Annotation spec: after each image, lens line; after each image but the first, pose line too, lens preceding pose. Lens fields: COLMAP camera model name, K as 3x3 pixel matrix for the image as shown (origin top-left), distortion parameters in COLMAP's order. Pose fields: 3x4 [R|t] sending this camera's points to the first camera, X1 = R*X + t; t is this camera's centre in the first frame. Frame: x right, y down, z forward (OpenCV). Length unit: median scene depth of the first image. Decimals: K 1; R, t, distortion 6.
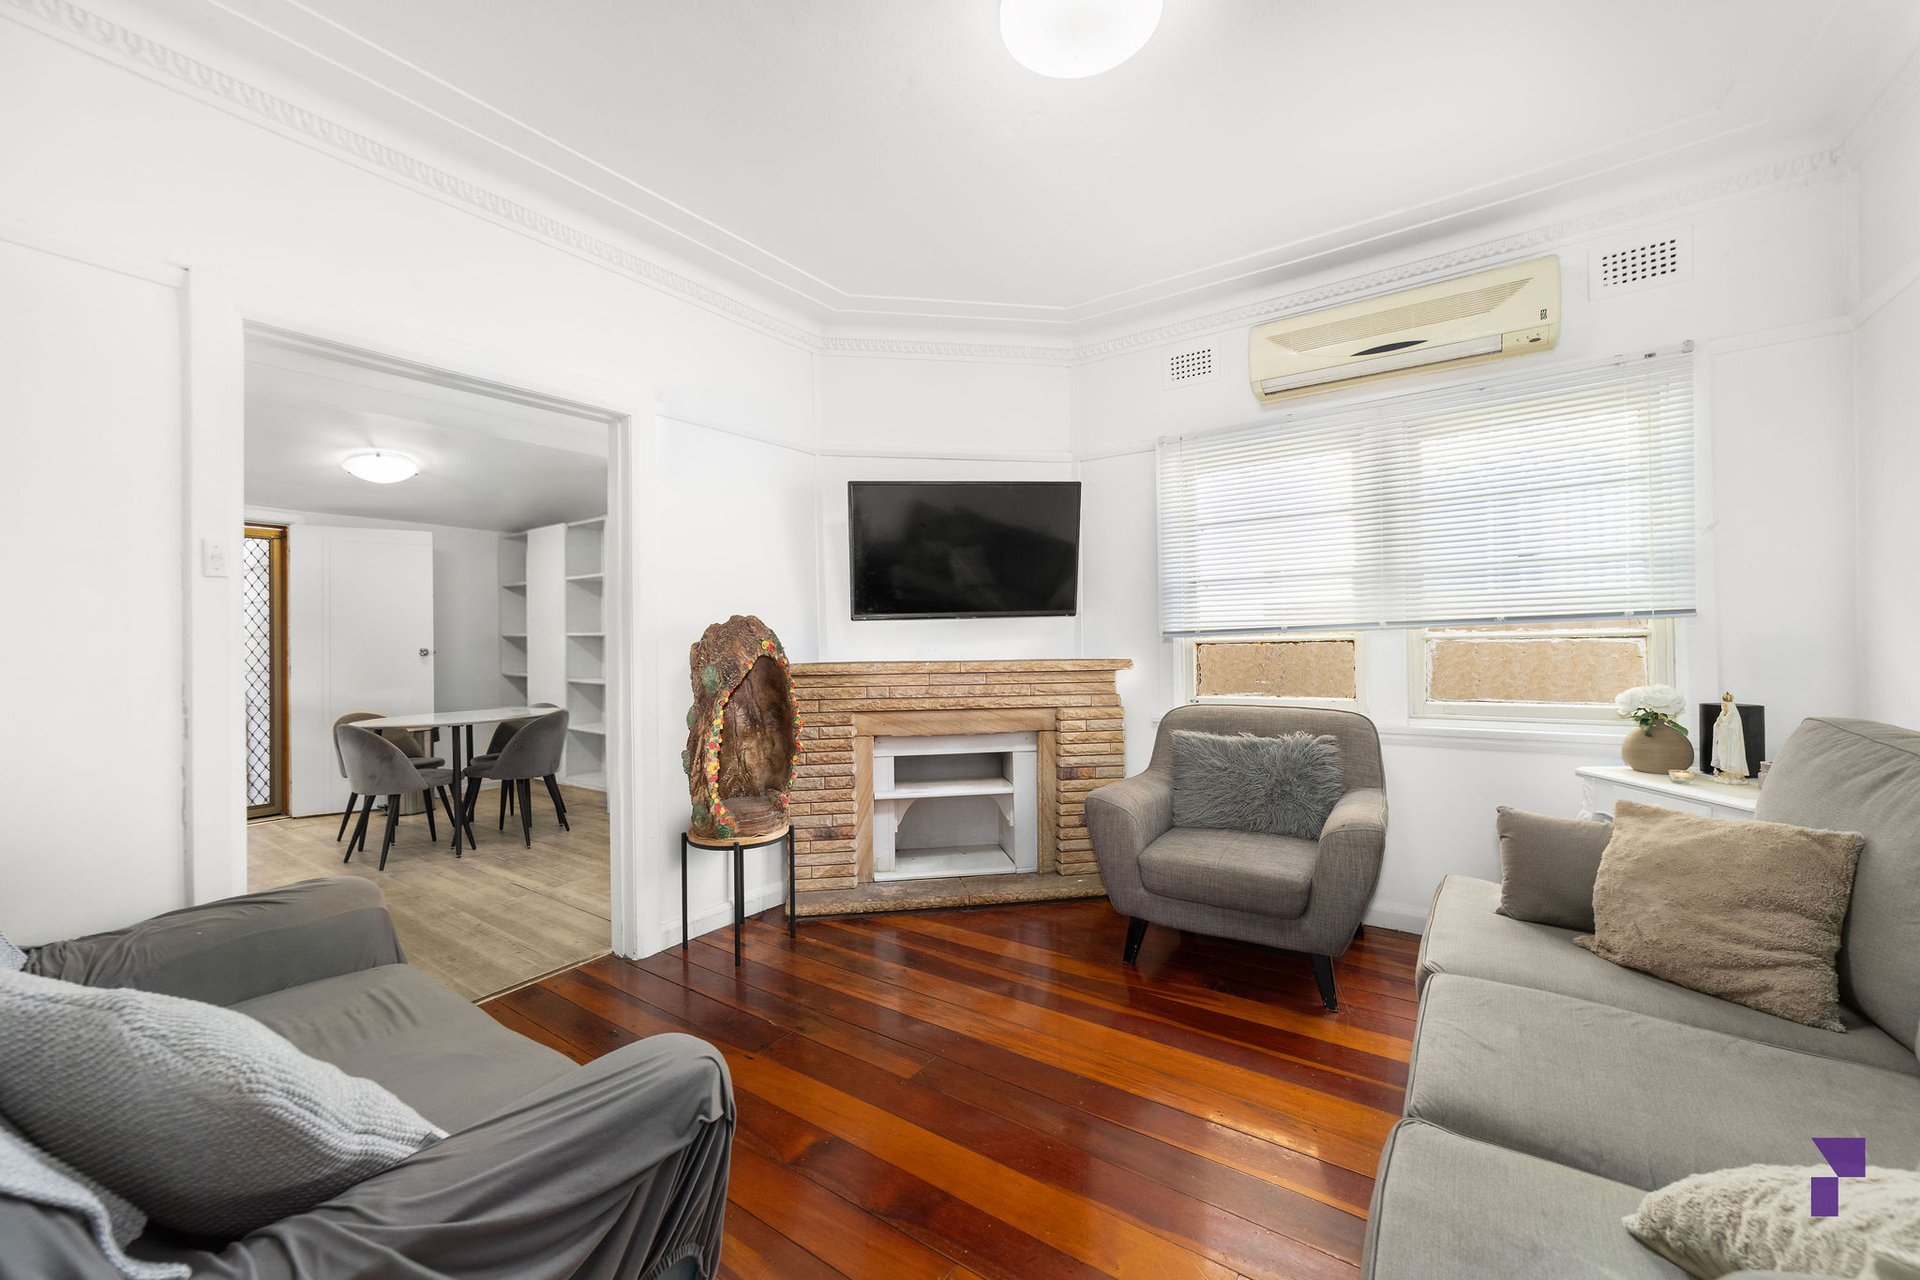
lens RADIAL K [[738.1, 0, 960.0], [0, 738.1, 640.0], [0, 0, 1]] dist [-0.000234, -0.000037]
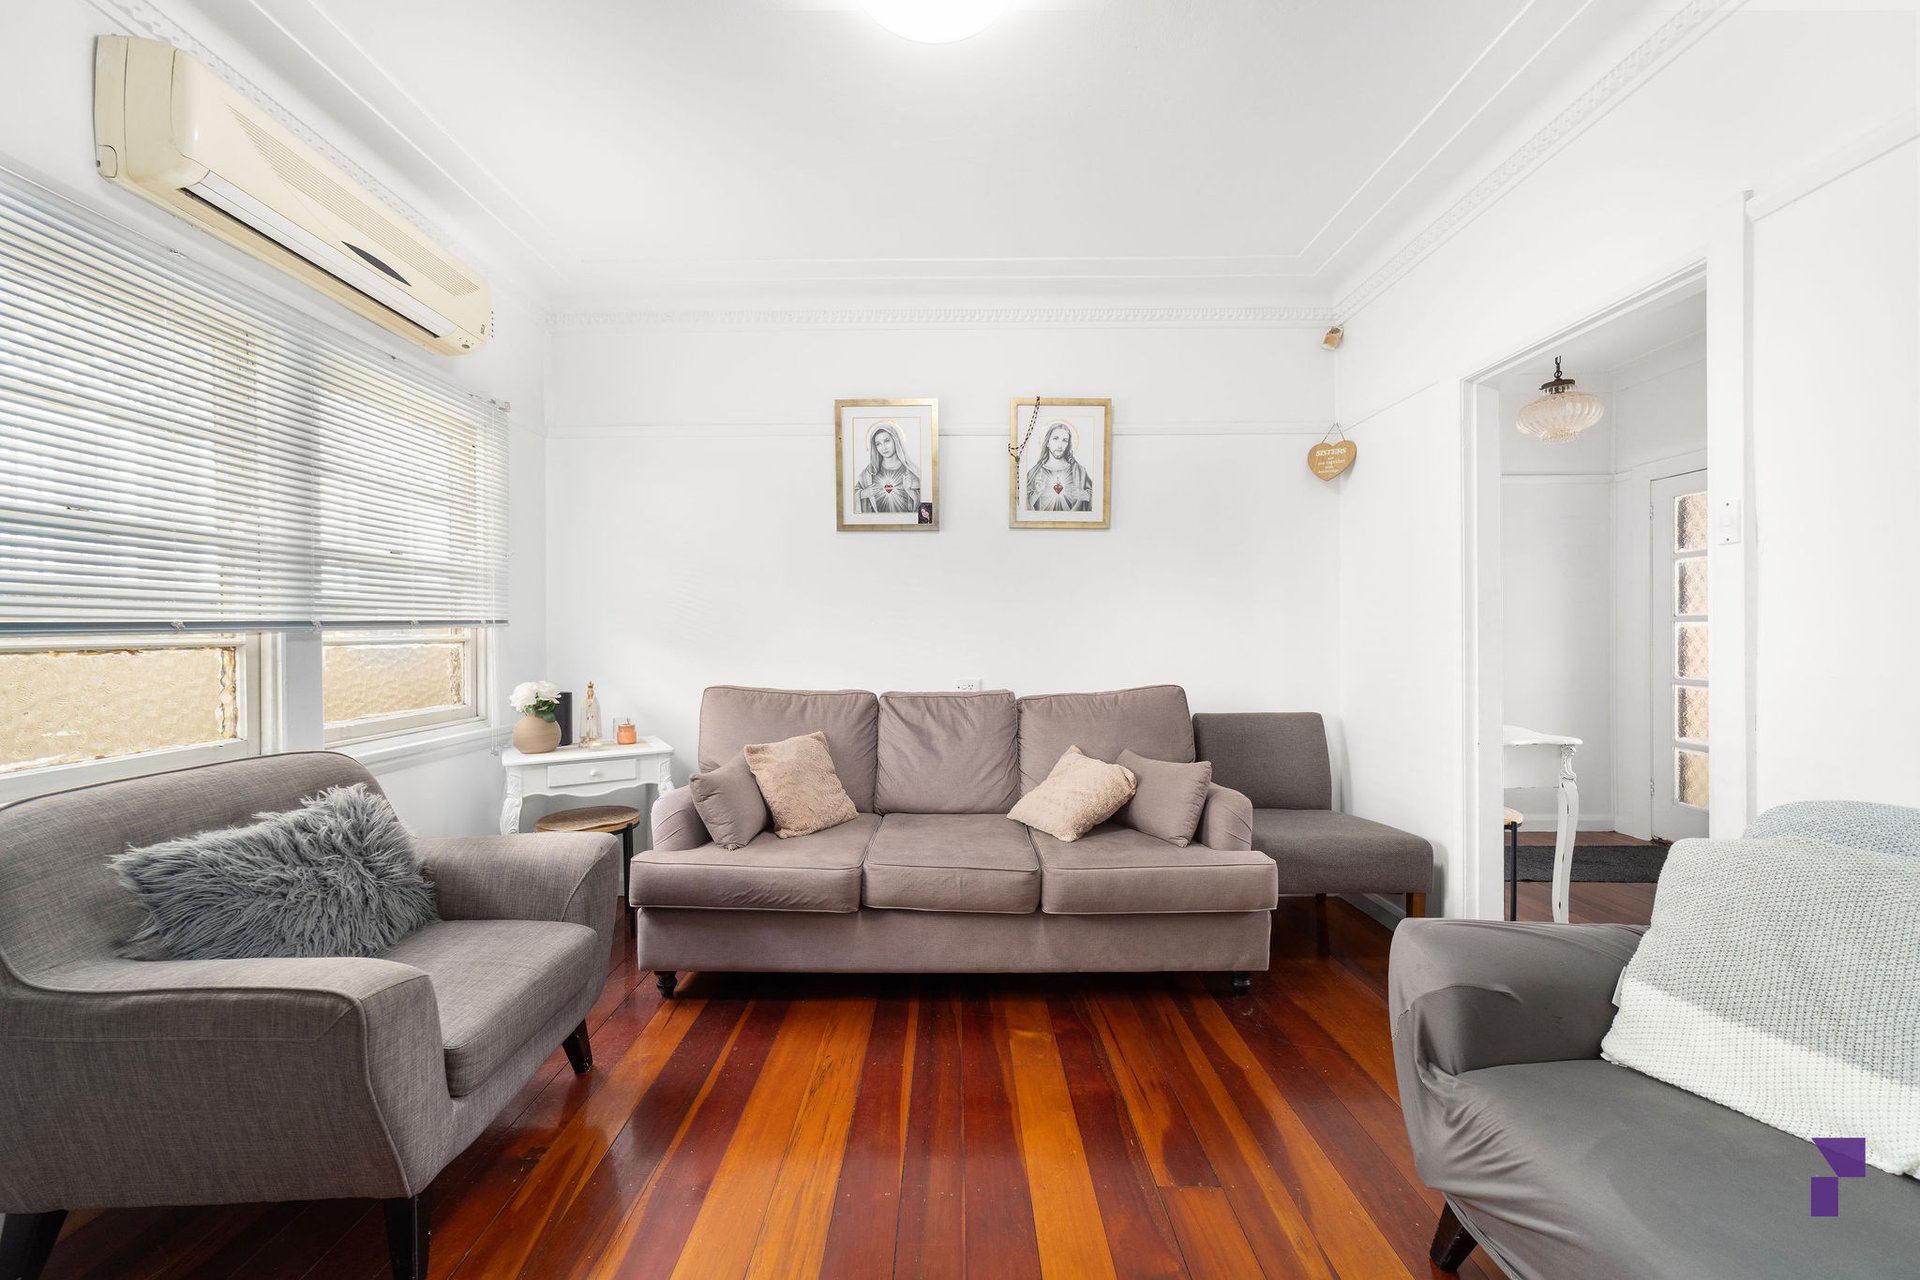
lens RADIAL K [[738.1, 0, 960.0], [0, 738.1, 640.0], [0, 0, 1]] dist [-0.000234, -0.000037]
pose [[-0.577880, 0.008180, 0.816080, -0.395748], [0.008087, 0.999958, -0.004296, 0.002733], [-0.816081, 0.004117, -0.577922, 0.970701]]
